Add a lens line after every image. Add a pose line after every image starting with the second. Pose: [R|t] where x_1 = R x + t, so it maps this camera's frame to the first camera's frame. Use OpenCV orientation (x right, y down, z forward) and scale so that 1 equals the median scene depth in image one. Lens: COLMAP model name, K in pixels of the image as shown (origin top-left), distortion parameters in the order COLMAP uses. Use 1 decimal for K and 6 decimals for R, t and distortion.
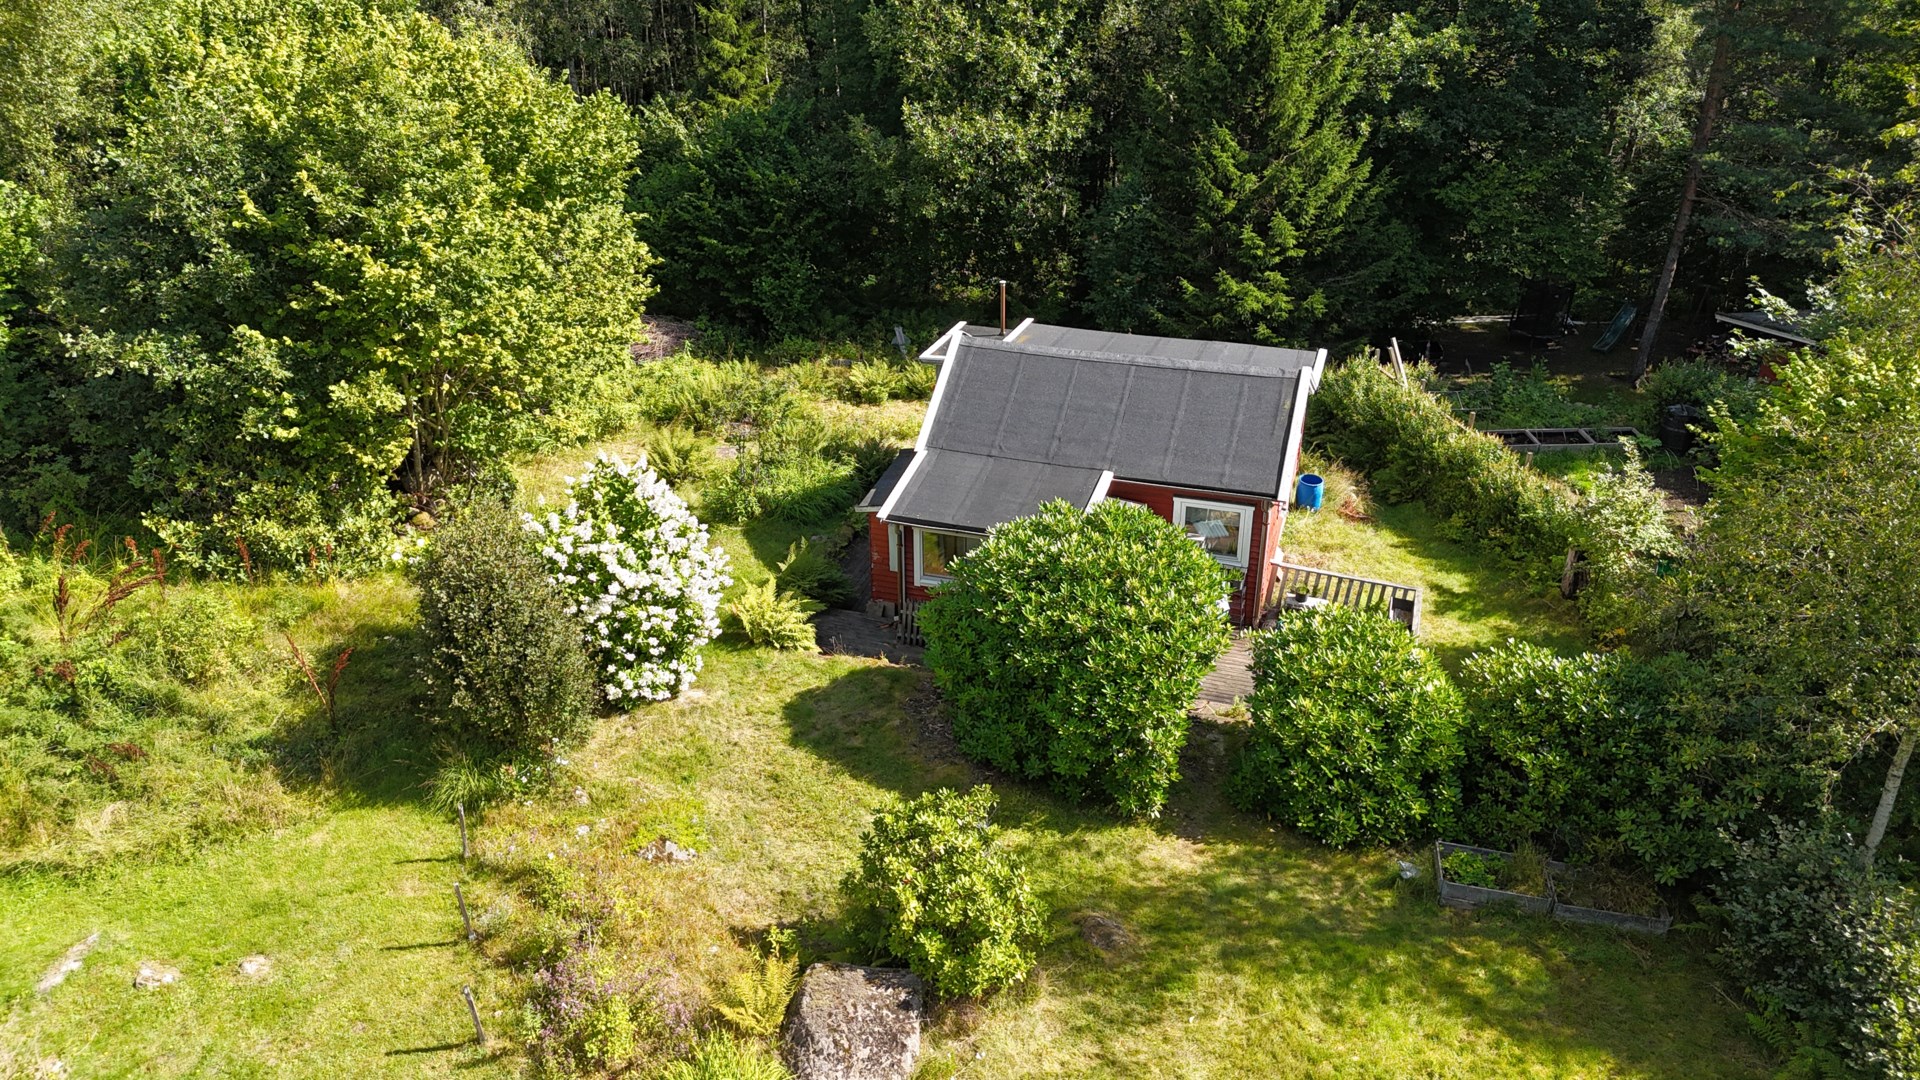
lens RADIAL K [[1426.4, 0, 960.0], [0, 1426.4, 540.0], [0, 0, 1]] dist [0.037196, -0.000686]
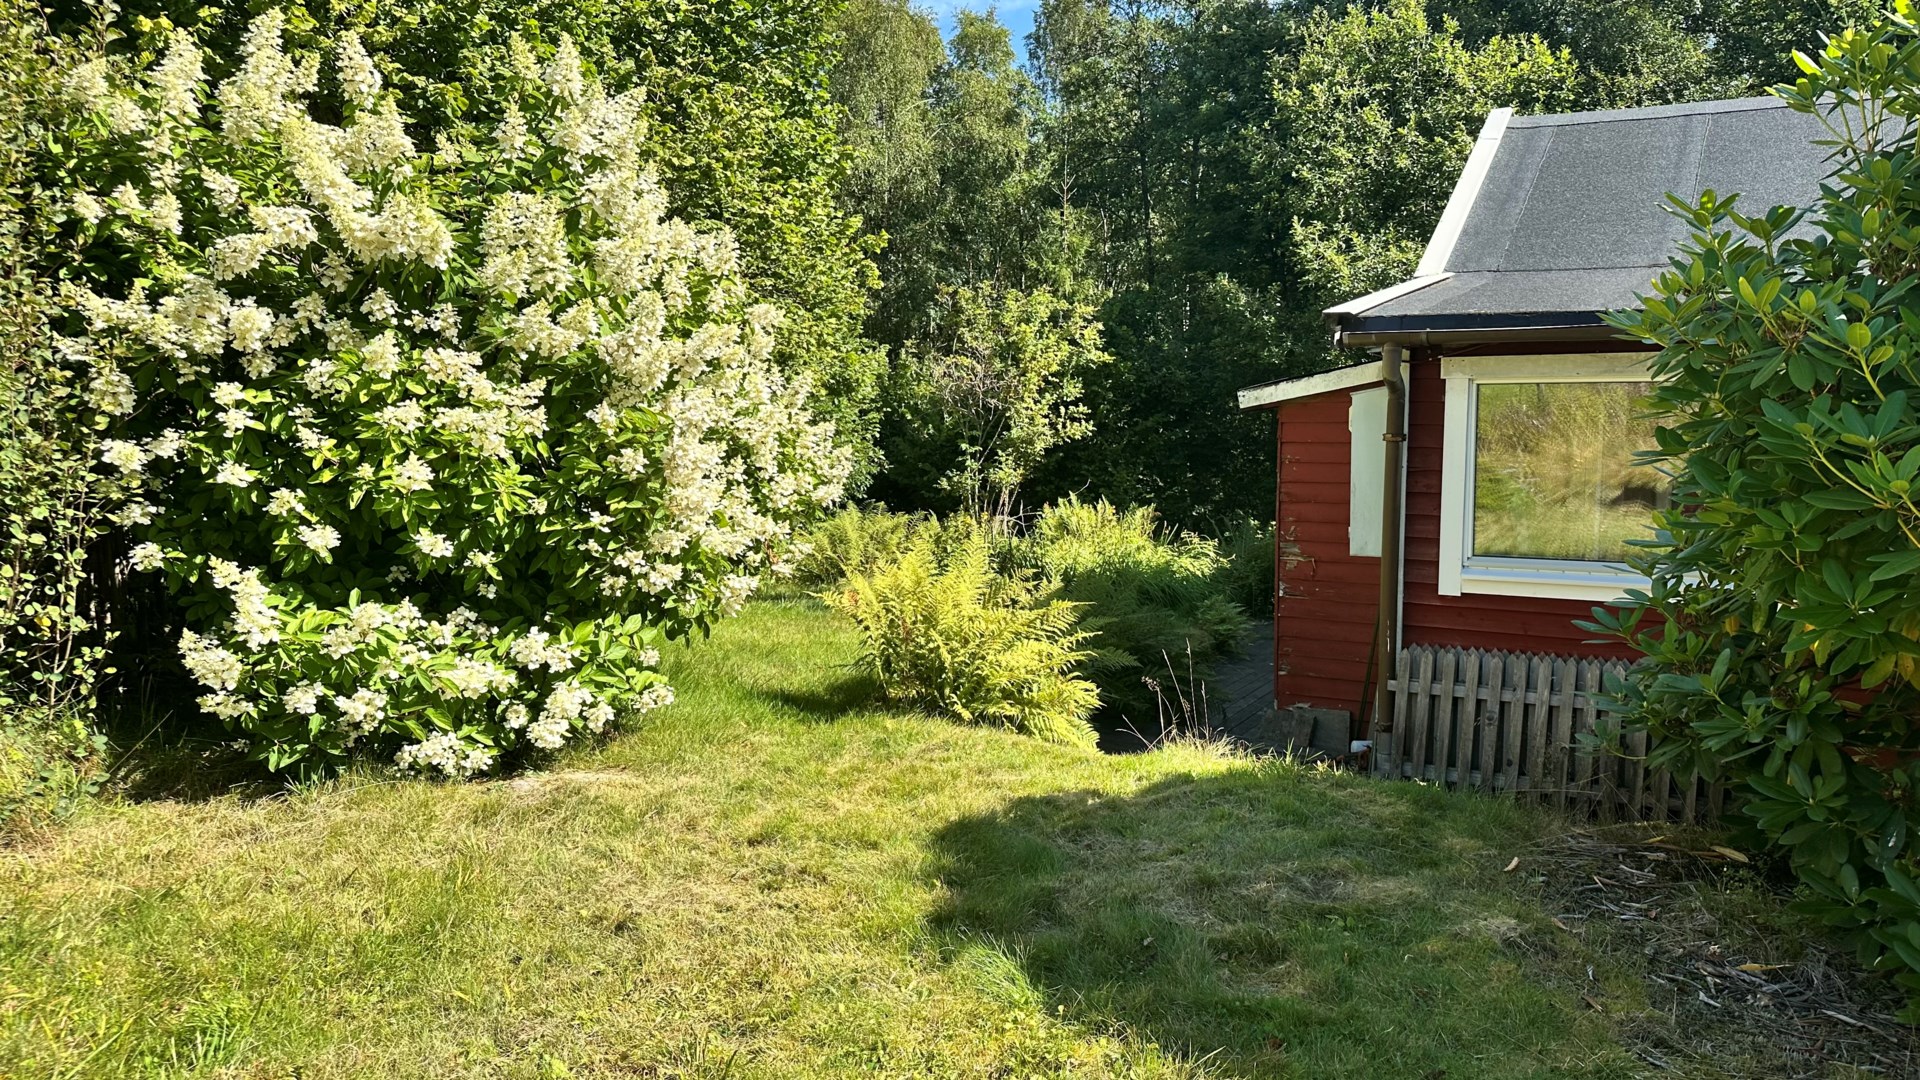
lens RADIAL K [[1342.0, 0, 960.0], [0, 1342.0, 540.0], [0, 0, 1]] dist [-0.032921, -0.001415]
pose [[0.973394, 0.012047, -0.228822, -0.041979], [-0.094447, 0.930934, -0.352762, 0.085067], [0.208768, 0.364988, 0.907304, 0.462233]]
